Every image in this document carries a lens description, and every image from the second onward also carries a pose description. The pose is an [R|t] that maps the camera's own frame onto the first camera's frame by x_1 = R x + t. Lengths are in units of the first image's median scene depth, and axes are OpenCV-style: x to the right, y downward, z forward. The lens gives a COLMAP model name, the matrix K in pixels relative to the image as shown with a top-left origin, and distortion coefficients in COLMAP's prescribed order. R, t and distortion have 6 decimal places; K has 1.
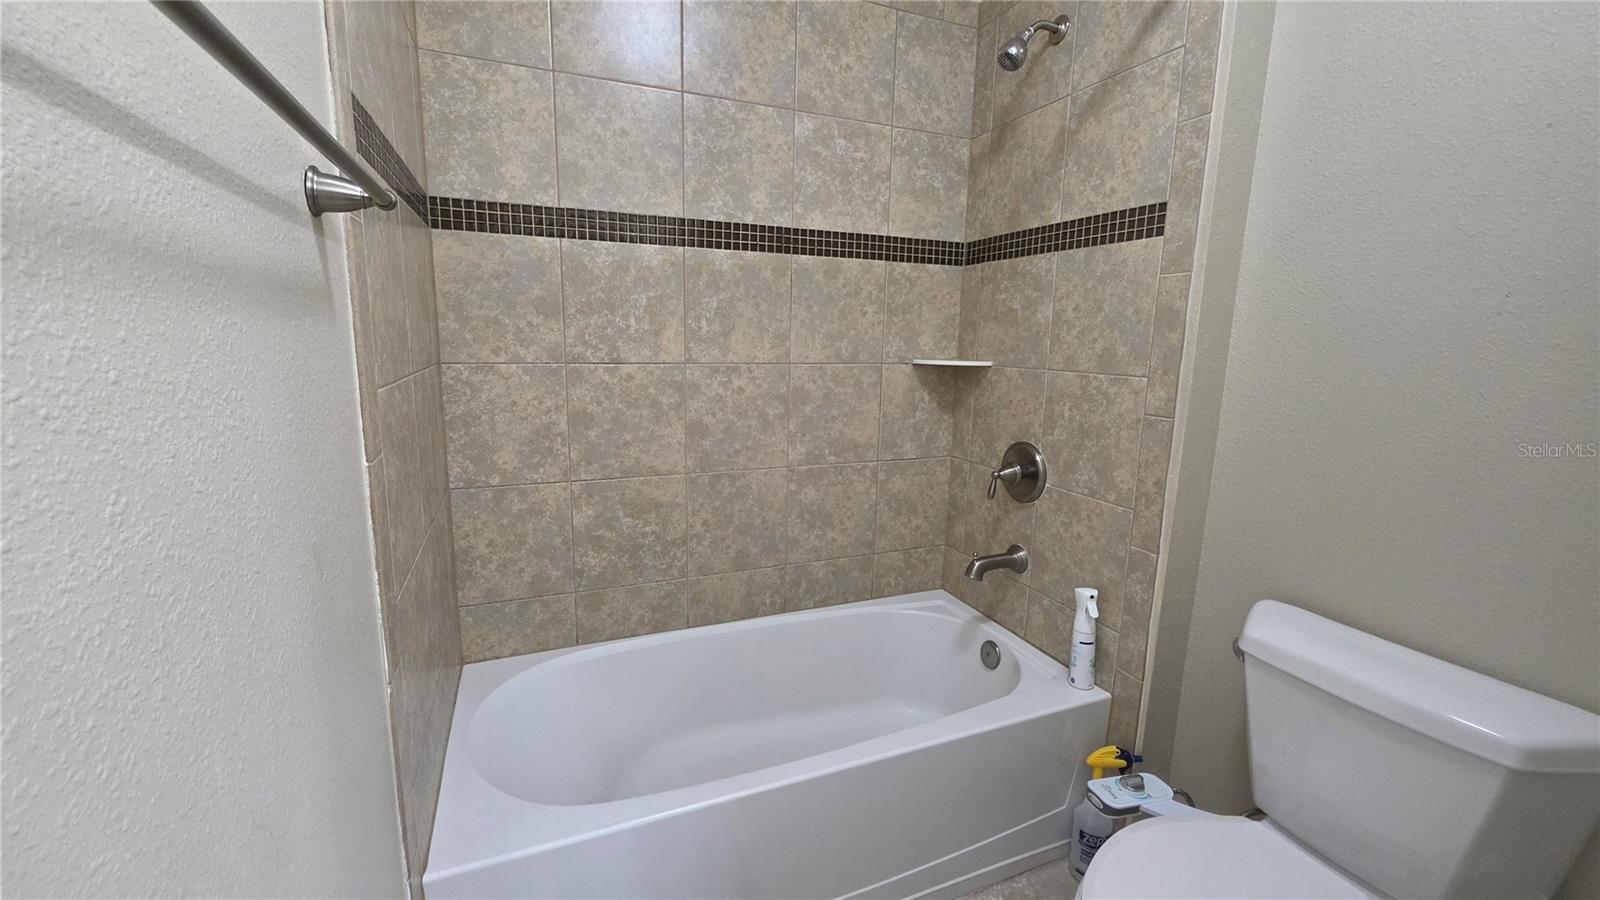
lens RADIAL K [[642.2, 0, 801.4], [0, 642.2, 449.9], [0, 0, 1]] dist [-0.001696, -0.000190]
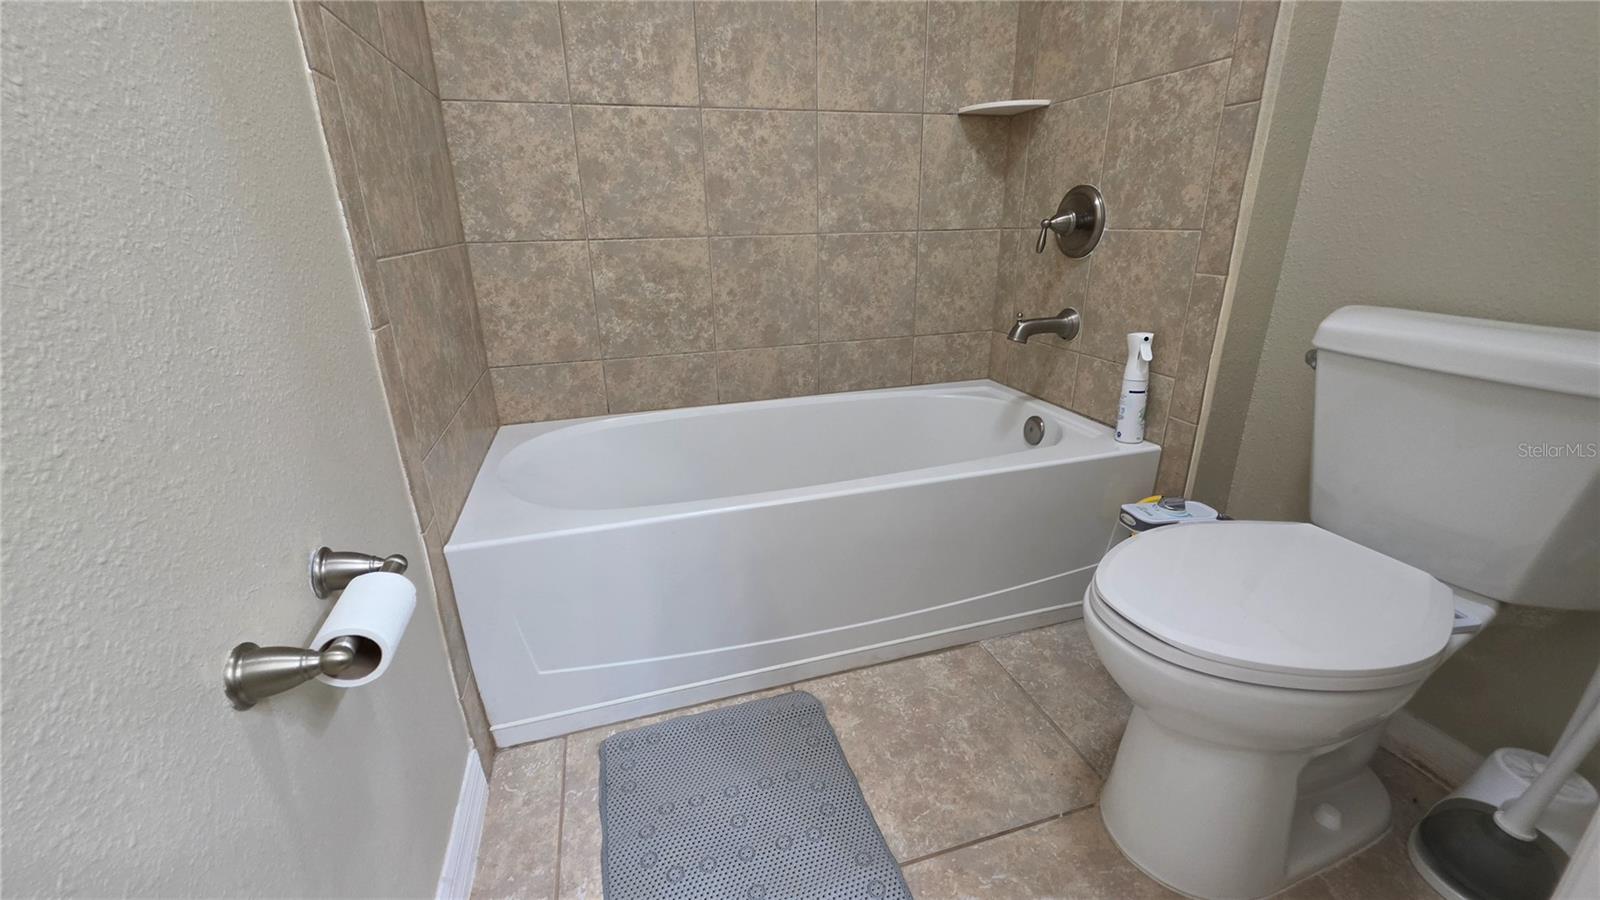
lens RADIAL K [[642.2, 0, 800.5], [0, 642.2, 447.5], [0, 0, 1]] dist [-0.001696, -0.000190]
pose [[0.994214, -0.002620, -0.107389, 0.060639], [0.020688, 0.985657, 0.167486, 0.201202], [0.105410, -0.168738, 0.980008, 0.035968]]
